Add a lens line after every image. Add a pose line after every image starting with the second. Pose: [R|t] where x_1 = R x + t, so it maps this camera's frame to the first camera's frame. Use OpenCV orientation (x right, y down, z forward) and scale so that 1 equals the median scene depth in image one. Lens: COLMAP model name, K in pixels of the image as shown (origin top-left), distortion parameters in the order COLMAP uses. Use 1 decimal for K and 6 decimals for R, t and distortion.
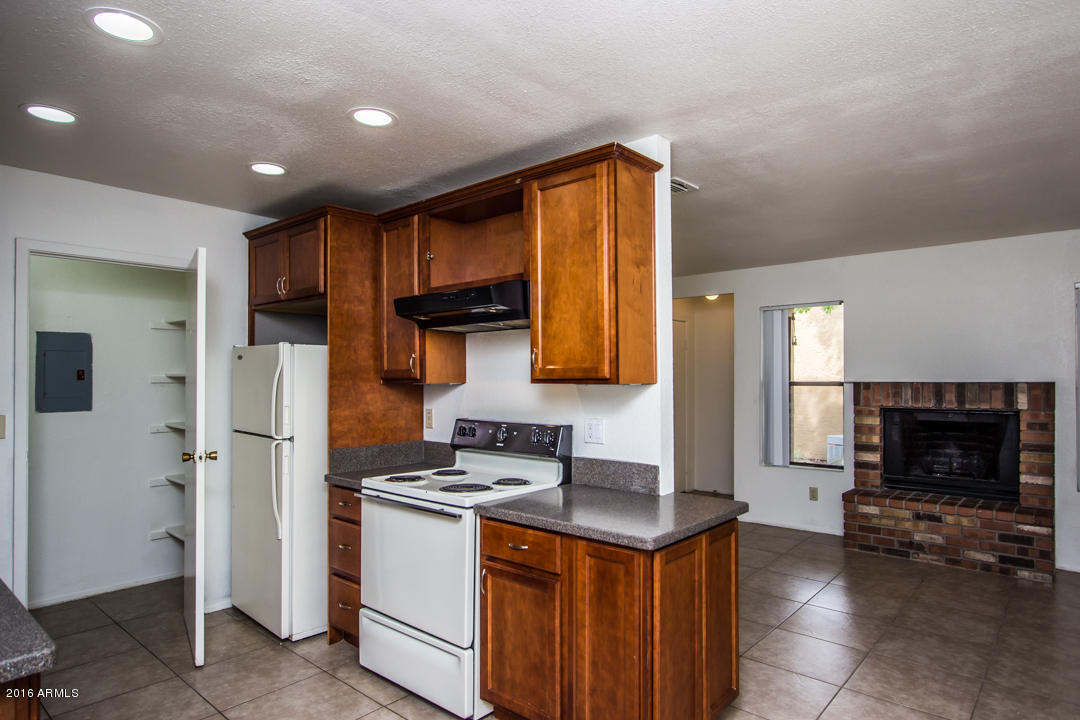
lens RADIAL K [[620.9, 0, 547.3], [0, 620.9, 365.4], [0, 0, 1]] dist [-0.008793, 0.004368]
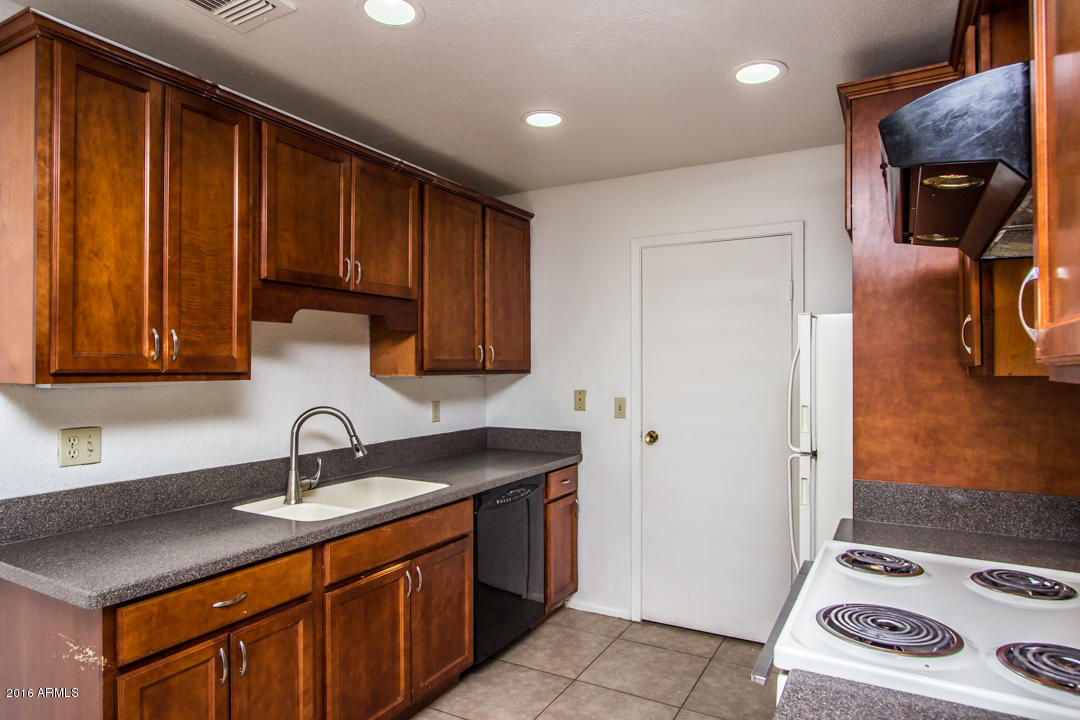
lens RADIAL K [[620.9, 0, 546.0], [0, 620.9, 365.0], [0, 0, 1]] dist [-0.008793, 0.004368]
pose [[0.214015, -0.000479, -0.976830, 0.196365], [0.019873, 0.999795, 0.003864, 0.013032], [0.976628, -0.020240, 0.213981, 0.595174]]
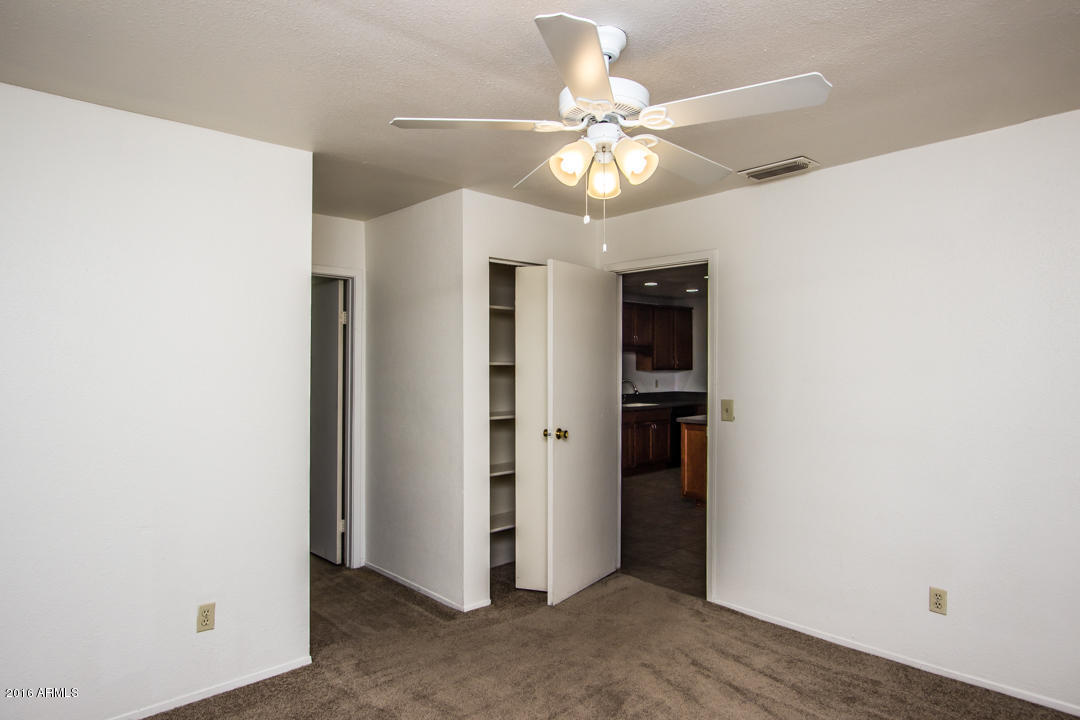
lens RADIAL K [[620.9, 0, 544.2], [0, 620.9, 360.4], [0, 0, 1]] dist [-0.008793, 0.004368]
pose [[-0.094348, -0.017990, -0.995377, 2.185328], [0.019359, 0.999615, -0.019901, 0.031253], [0.995351, -0.021148, -0.093964, 0.376986]]
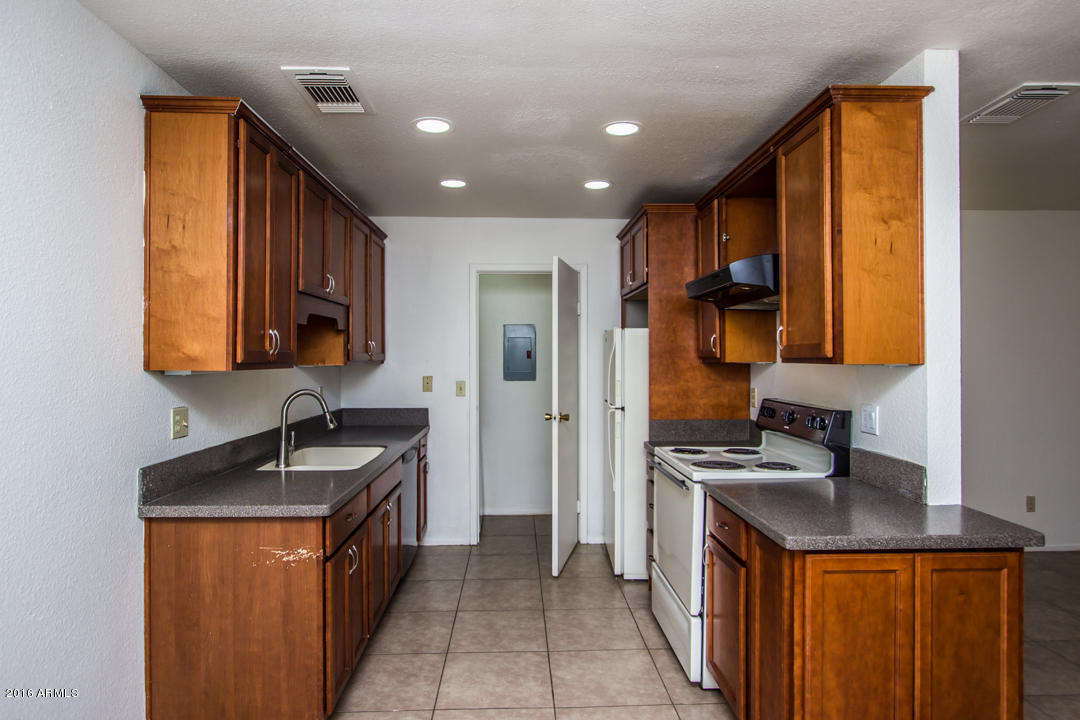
lens RADIAL K [[620.9, 0, 537.8], [0, 620.9, 353.8], [0, 0, 1]] dist [-0.008793, 0.004368]
pose [[0.683274, -0.002472, -0.730158, 0.355579], [0.013217, 0.999872, 0.008984, 0.001776], [0.730043, -0.015789, 0.683219, 0.078394]]
